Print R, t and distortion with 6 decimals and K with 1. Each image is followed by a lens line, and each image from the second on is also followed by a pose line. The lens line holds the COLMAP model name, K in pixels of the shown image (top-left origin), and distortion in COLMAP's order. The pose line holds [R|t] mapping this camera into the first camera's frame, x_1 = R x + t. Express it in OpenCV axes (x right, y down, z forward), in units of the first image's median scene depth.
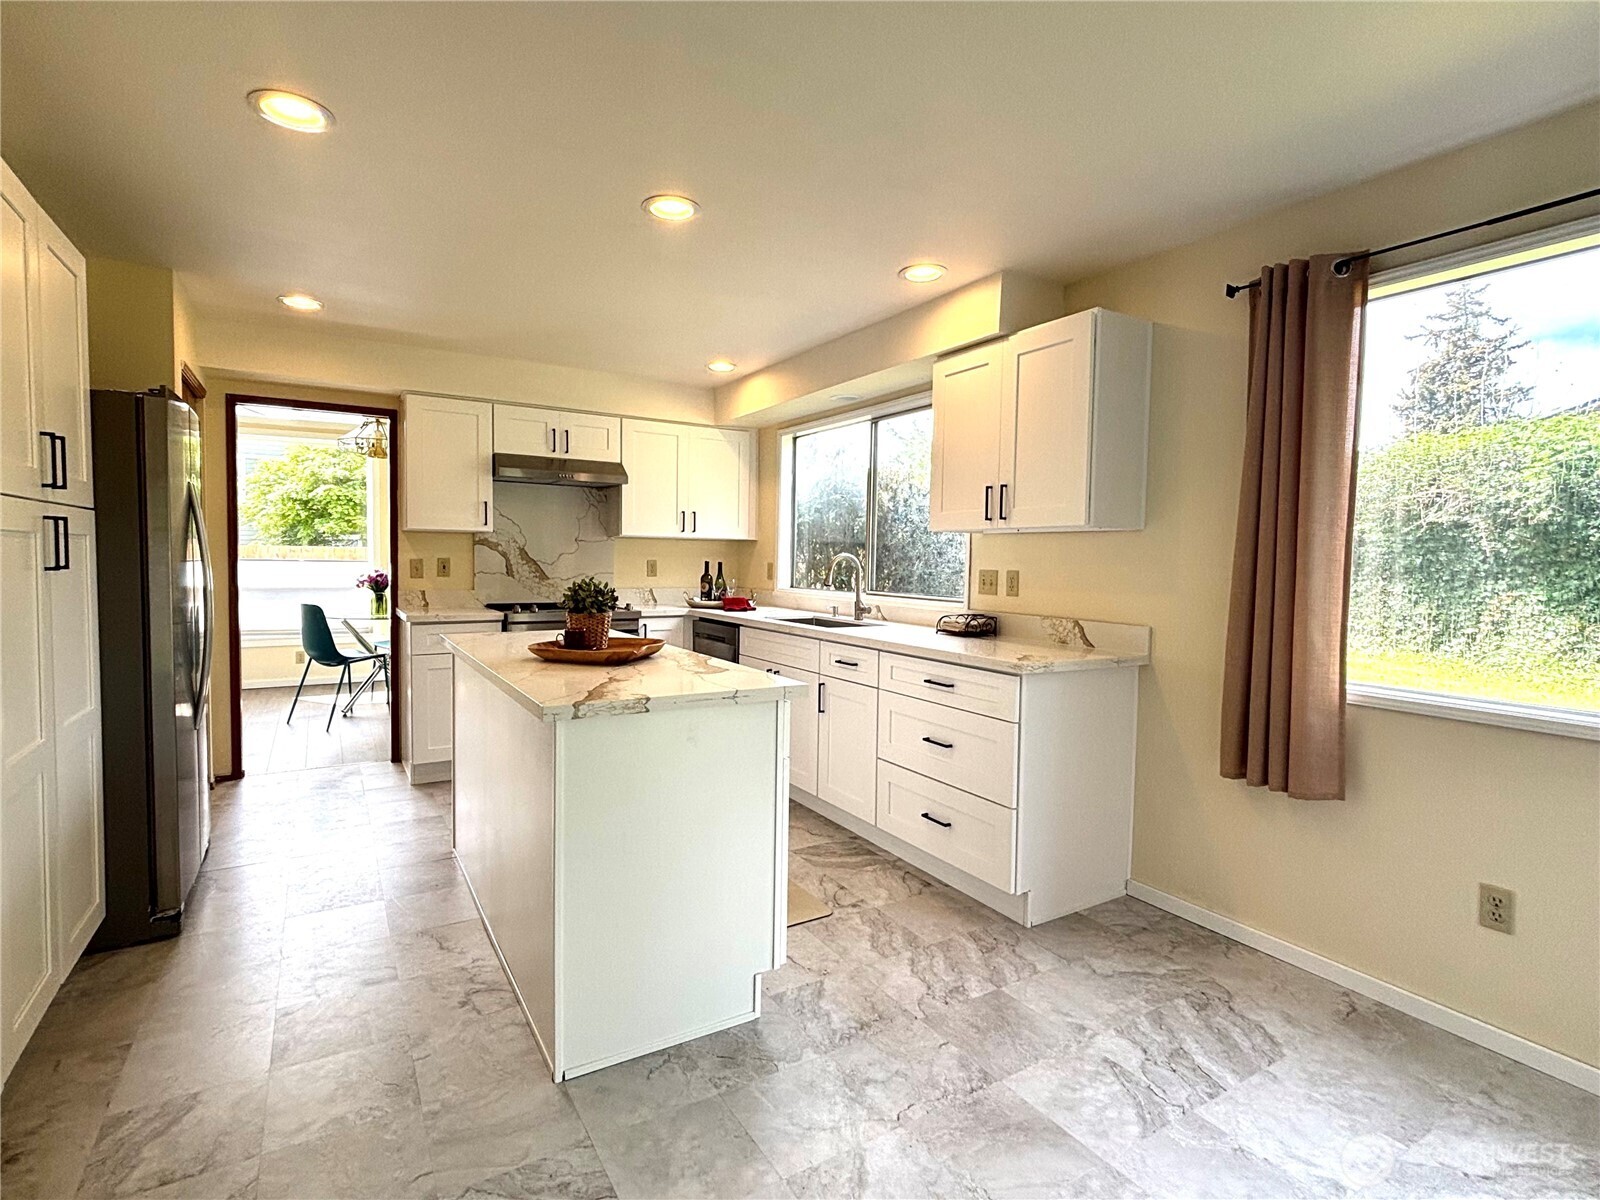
lens RADIAL K [[790.7, 0, 808.0], [0, 790.7, 594.6], [0, 0, 1]] dist [0.046622, -0.031044]
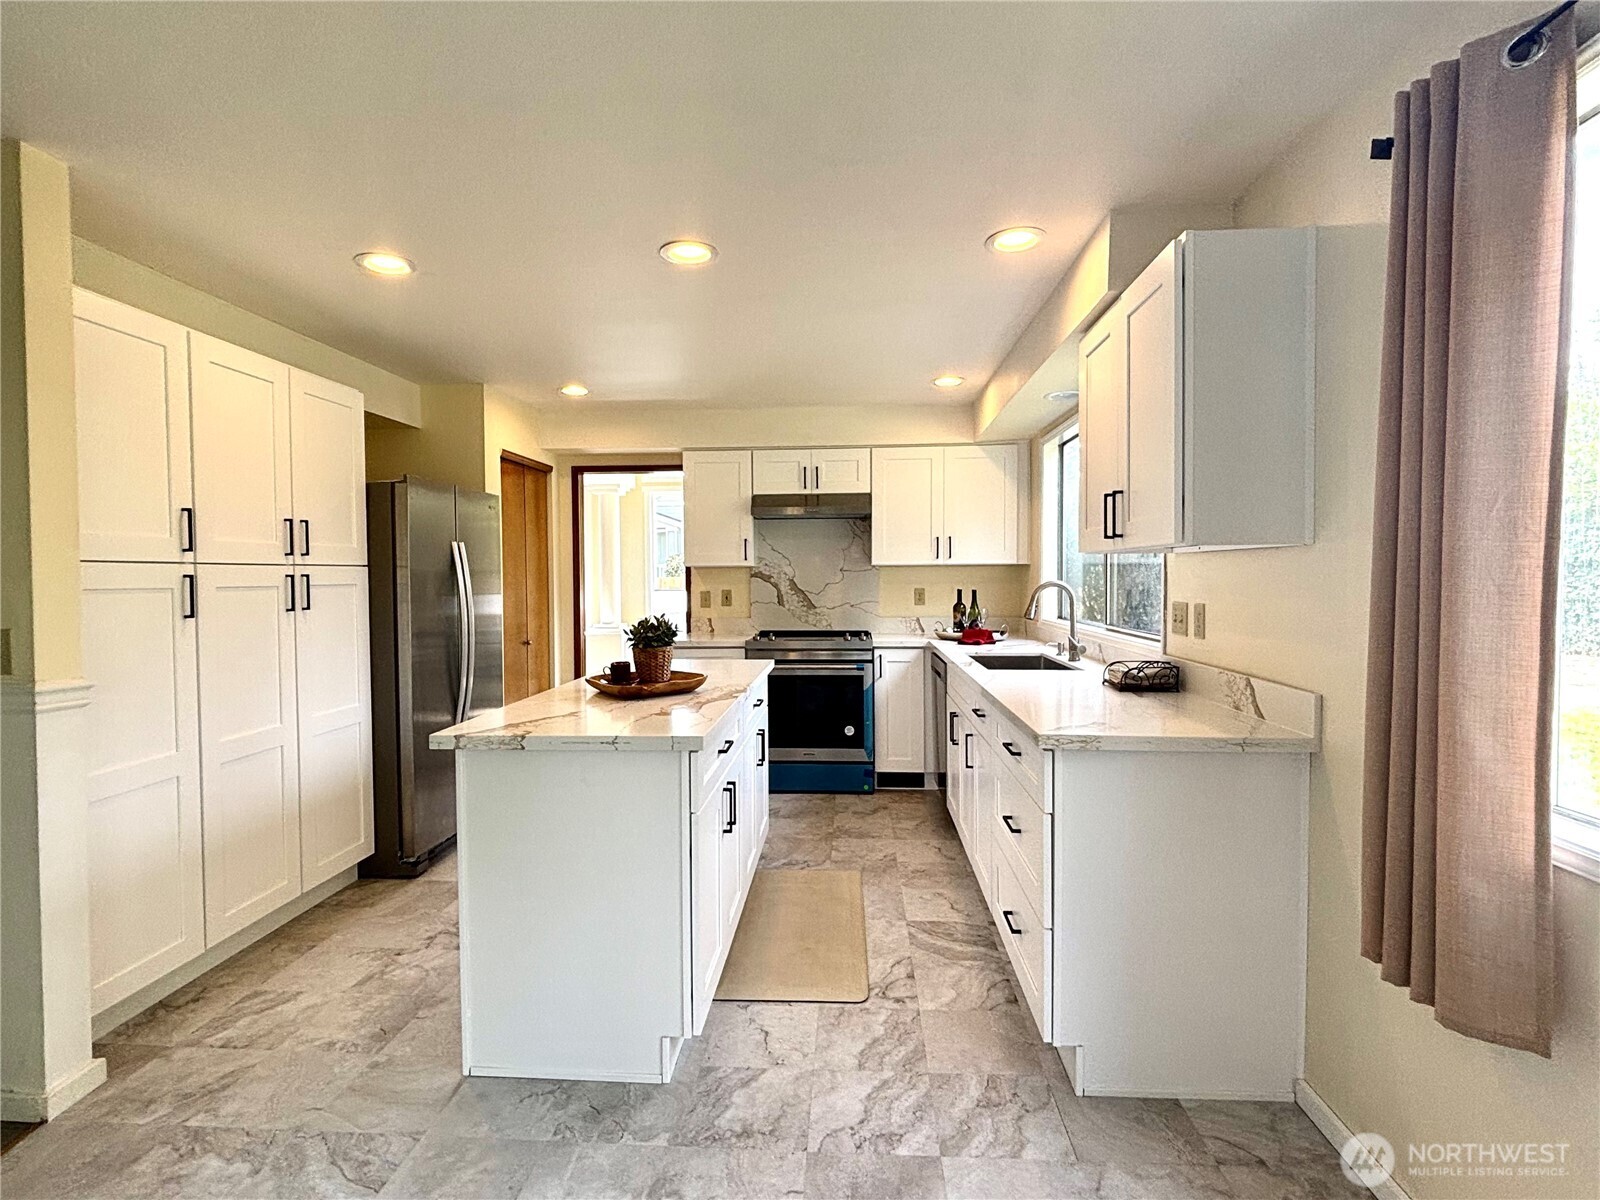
lens RADIAL K [[798.5, 0, 801.5], [0, 798.5, 597.0], [0, 0, 1]] dist [-0.002415, 0.001312]
pose [[0.813515, -0.006134, -0.581511, 0.427294], [-0.006944, 0.999771, -0.020260, -0.020537], [0.581502, 0.020520, 0.813286, 0.212984]]
